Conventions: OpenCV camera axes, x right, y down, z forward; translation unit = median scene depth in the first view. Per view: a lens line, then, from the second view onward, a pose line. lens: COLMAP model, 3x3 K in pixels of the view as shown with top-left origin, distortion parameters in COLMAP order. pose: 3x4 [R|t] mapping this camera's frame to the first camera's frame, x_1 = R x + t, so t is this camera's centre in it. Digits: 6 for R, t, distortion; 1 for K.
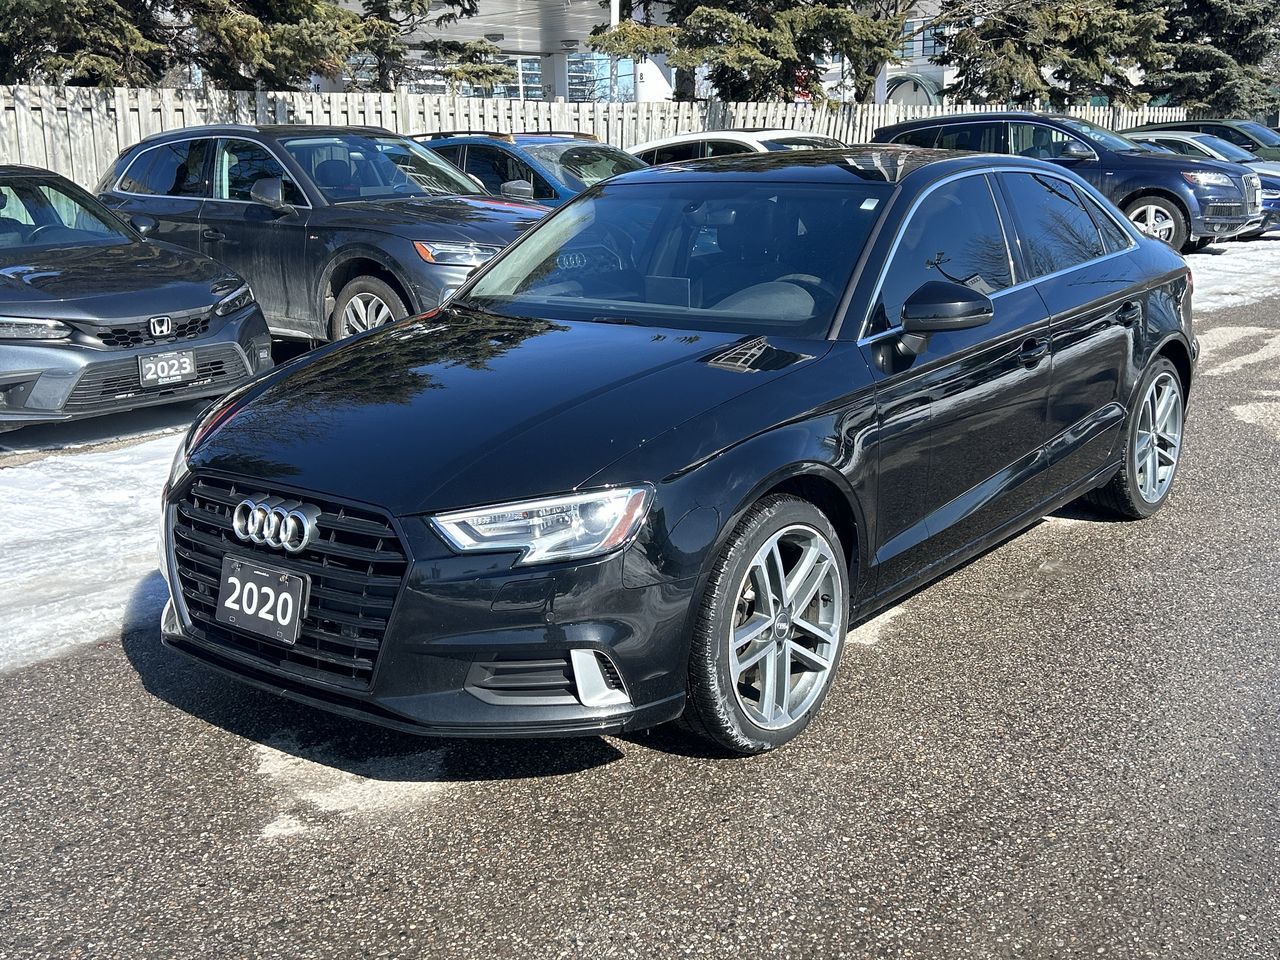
lens RADIAL K [[1417.7, 0, 640.0], [0, 1417.7, 480.0], [0, 0, 1]] dist [0.134761, -0.303211]
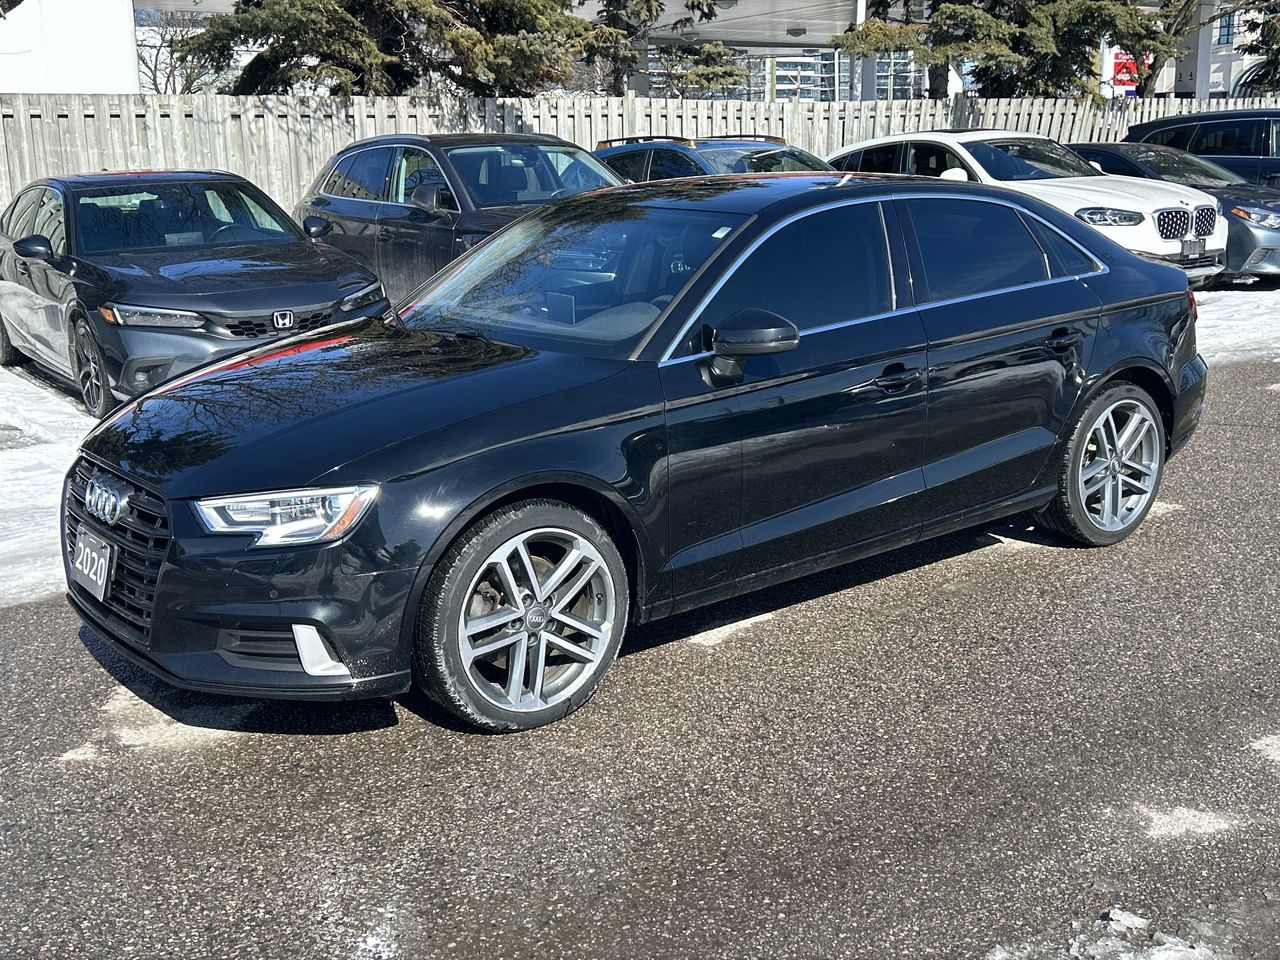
lens RADIAL K [[1417.7, 0, 640.0], [0, 1417.7, 480.0], [0, 0, 1]] dist [0.134761, -0.303211]
pose [[0.971199, 0.055064, -0.231818, 0.148897], [-0.053421, 0.998483, 0.013365, -0.008321], [0.232202, -0.000596, 0.972667, -0.018072]]
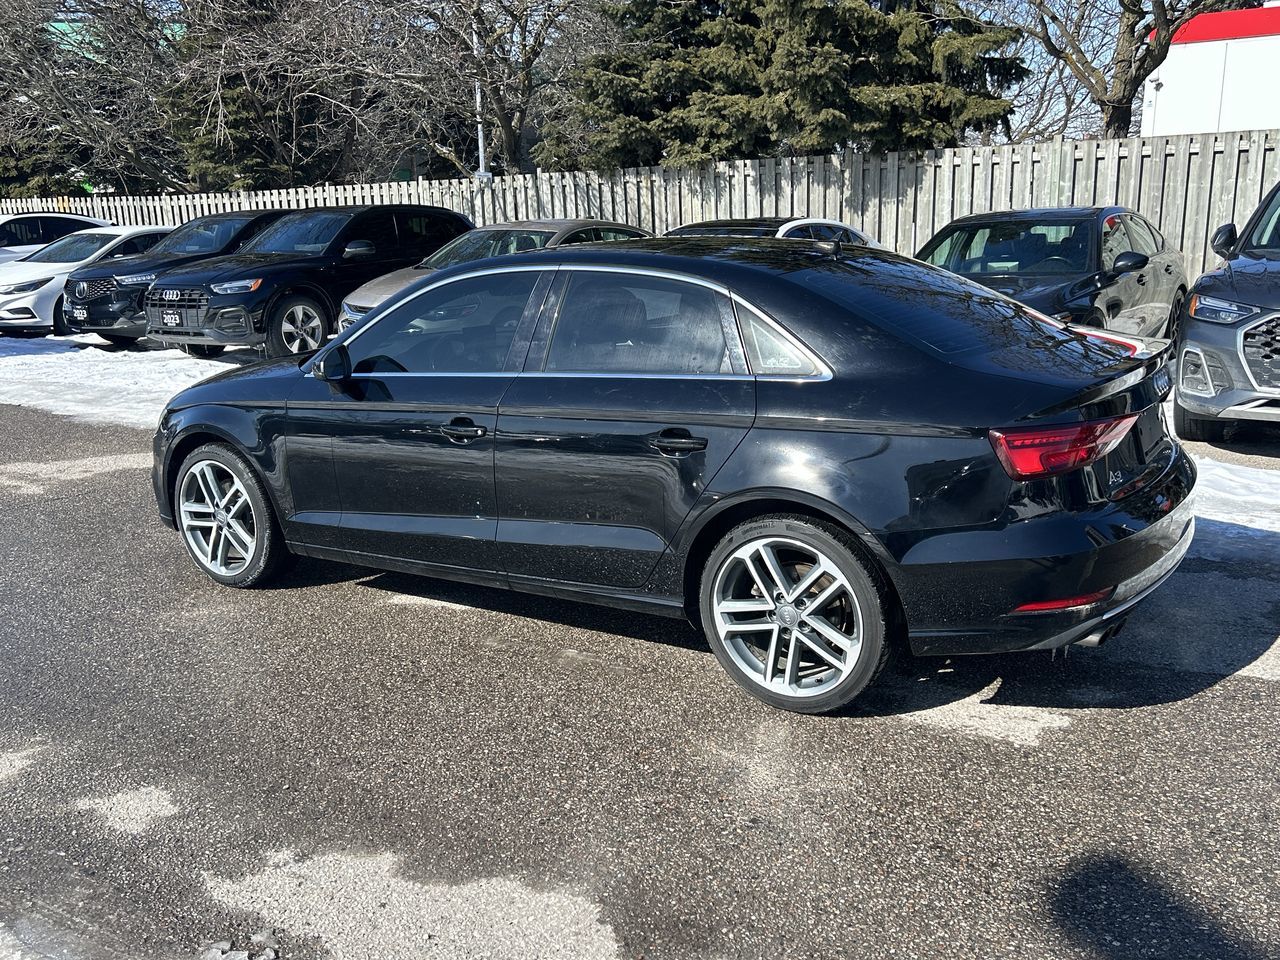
lens RADIAL K [[1149.3, 0, 633.9], [0, 1149.3, 484.3], [0, 0, 1]] dist [0.083115, -0.114795]
pose [[0.086152, 0.250709, -0.964221, 0.526606], [-0.197234, 0.952957, 0.230158, -0.127481], [0.976564, 0.170349, 0.131548, 0.453885]]
